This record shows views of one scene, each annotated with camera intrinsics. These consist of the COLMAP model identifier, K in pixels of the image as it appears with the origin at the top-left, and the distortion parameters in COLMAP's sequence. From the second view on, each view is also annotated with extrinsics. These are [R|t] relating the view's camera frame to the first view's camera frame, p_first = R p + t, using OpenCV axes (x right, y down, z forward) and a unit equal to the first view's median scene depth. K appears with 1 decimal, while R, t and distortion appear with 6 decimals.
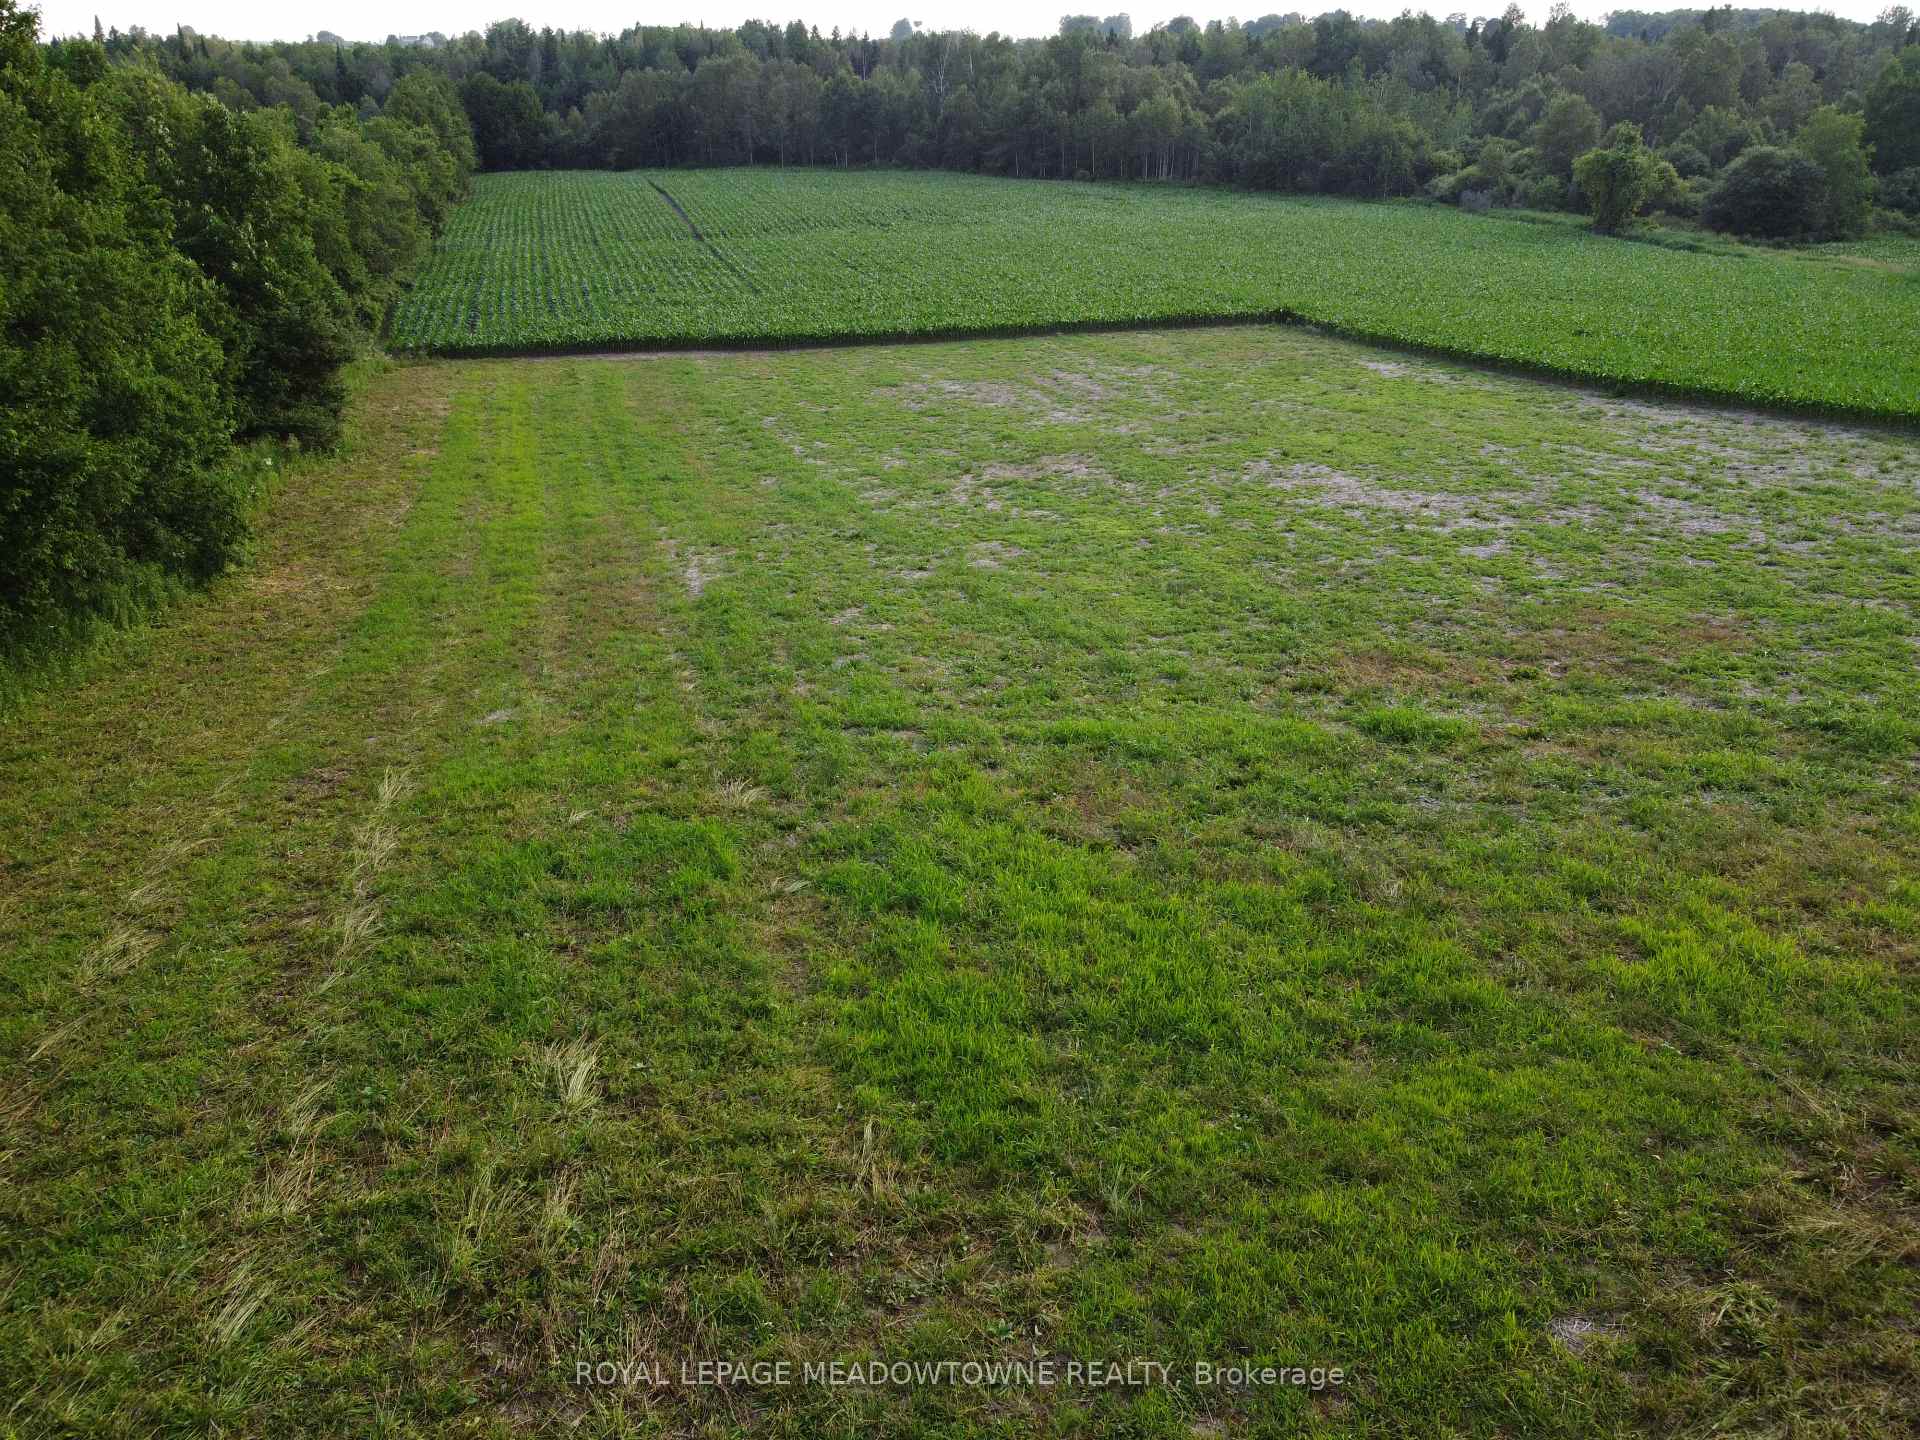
lens RADIAL K [[1446.9, 0, 956.8], [0, 1446.9, 723.1], [0, 0, 1]] dist [0.005347, -0.009446]
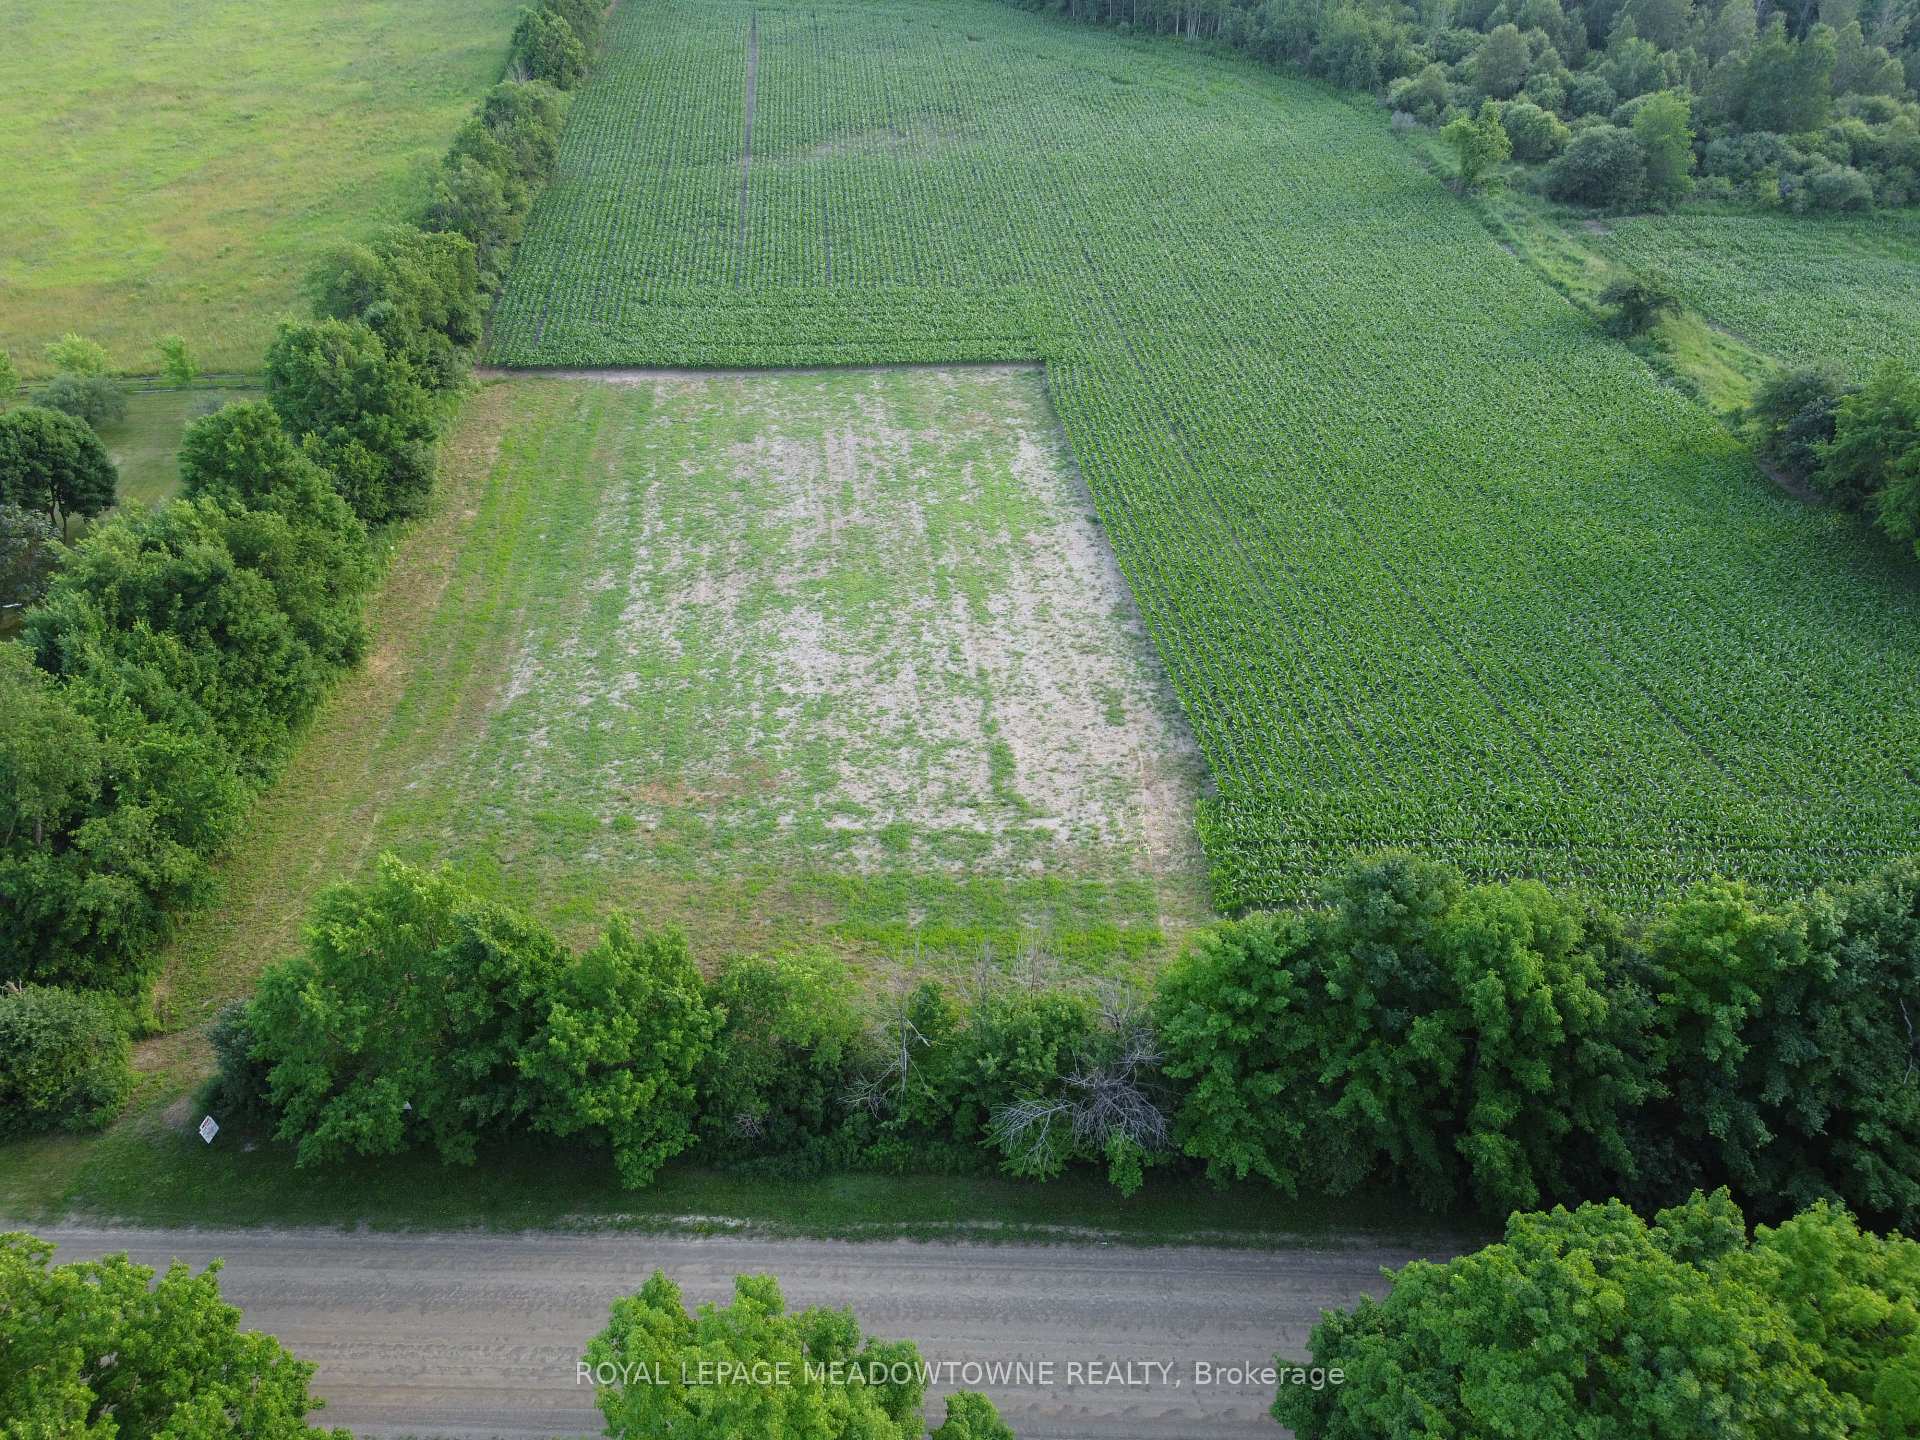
lens RADIAL K [[1446.9, 0, 955.7], [0, 1446.9, 721.1], [0, 0, 1]] dist [0.005347, -0.009446]
pose [[0.986008, 0.104754, -0.129672, 0.443476], [-0.069715, 0.965723, 0.250038, -0.345367], [0.151420, -0.237500, 0.959513, -0.677187]]
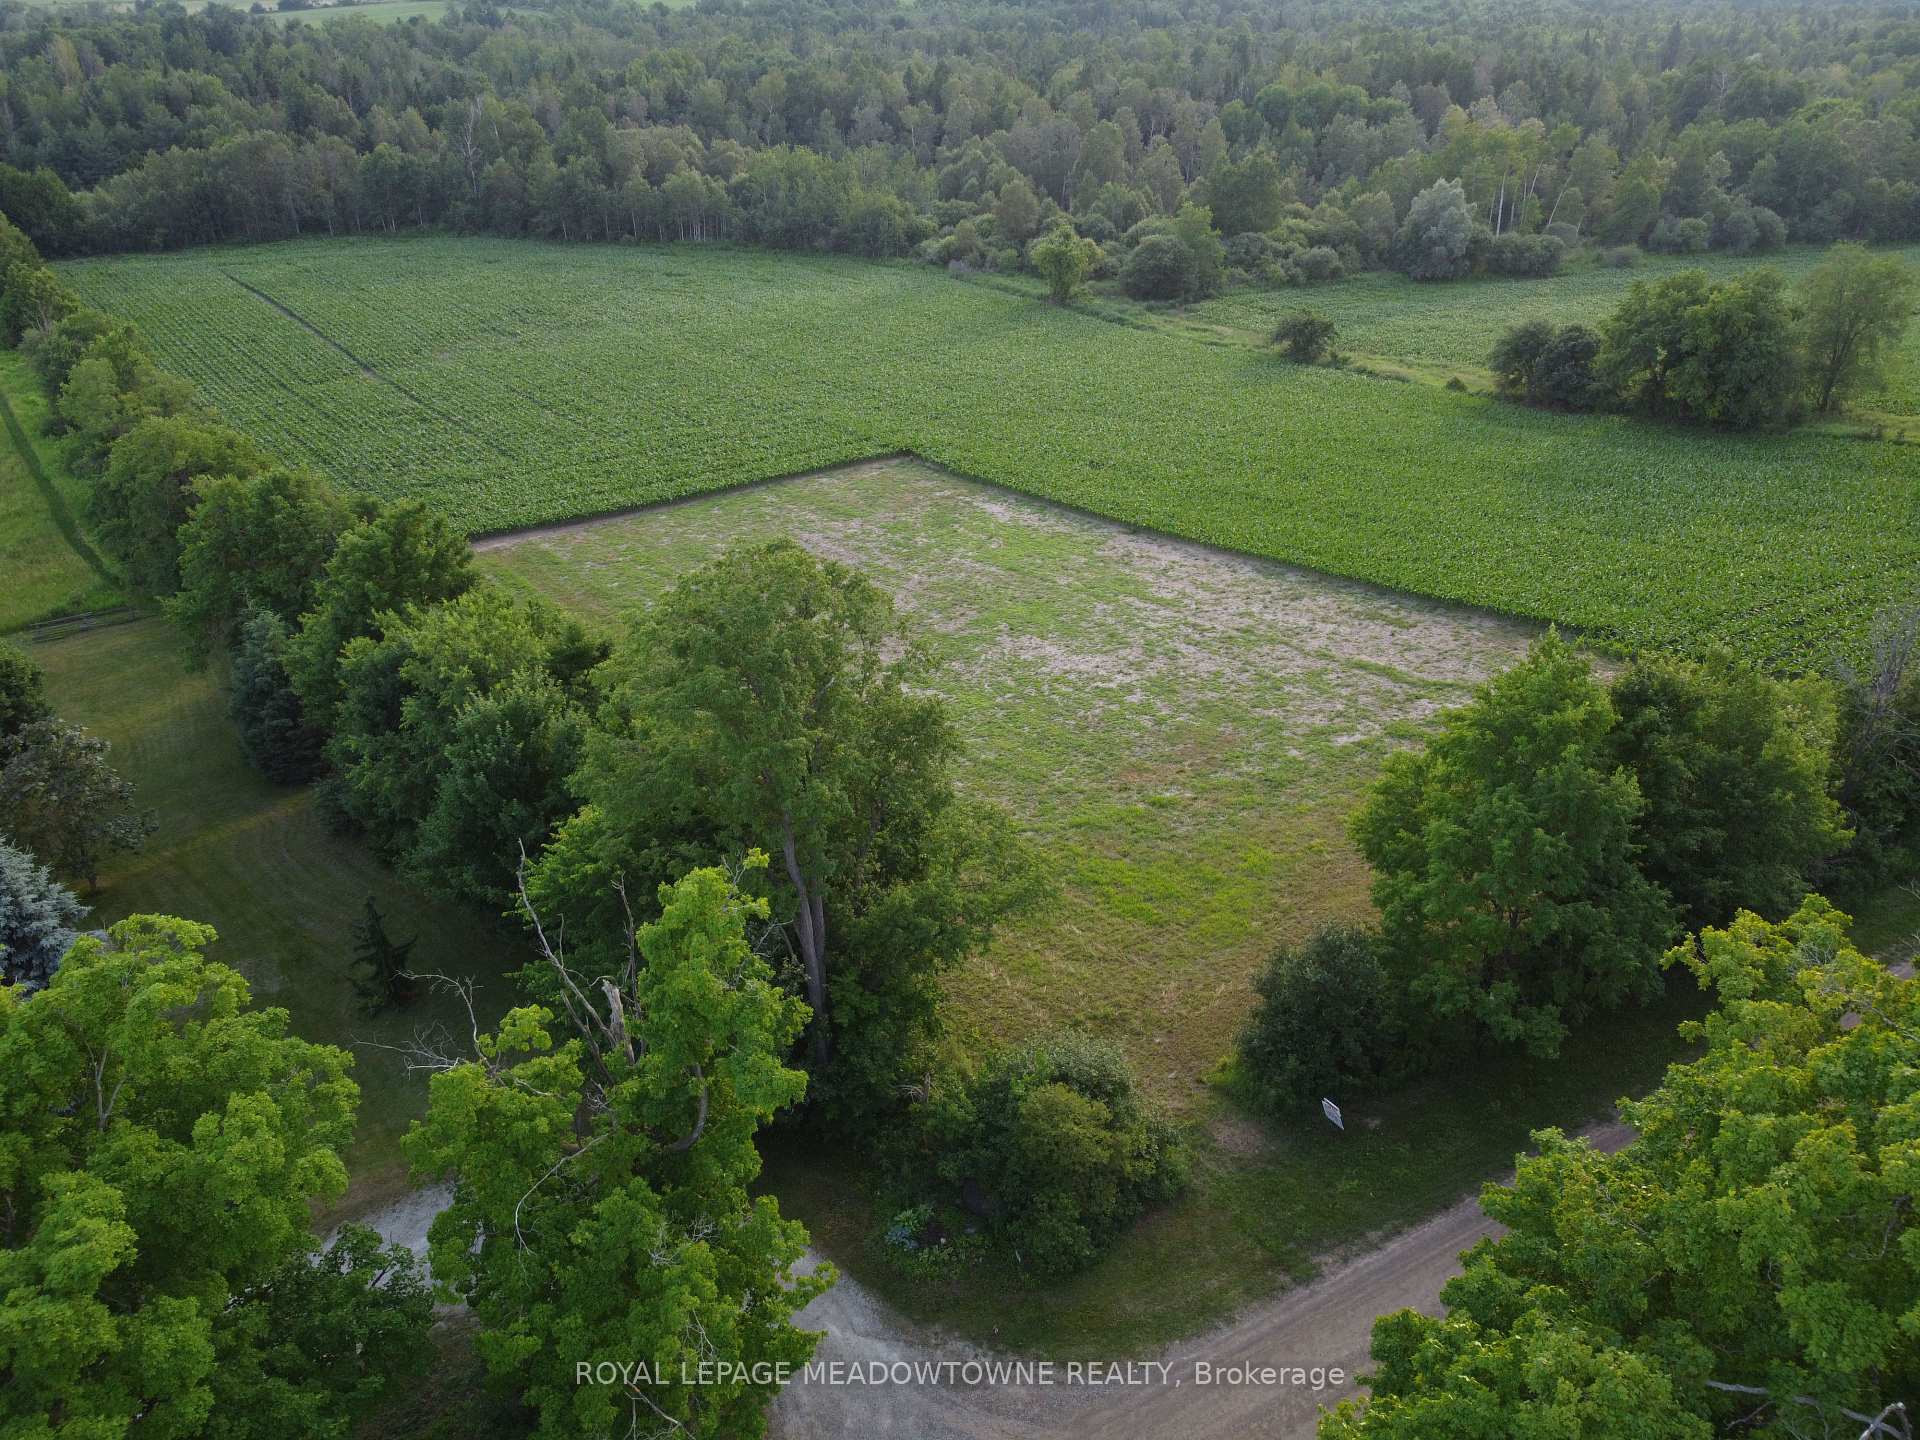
lens RADIAL K [[1446.9, 0, 953.2], [0, 1446.9, 728.5], [0, 0, 1]] dist [0.005347, -0.009446]
pose [[0.929011, -0.175707, 0.325676, -0.325235], [0.155469, 0.983968, 0.087382, -0.143459], [-0.335809, -0.030546, 0.941435, -0.542031]]
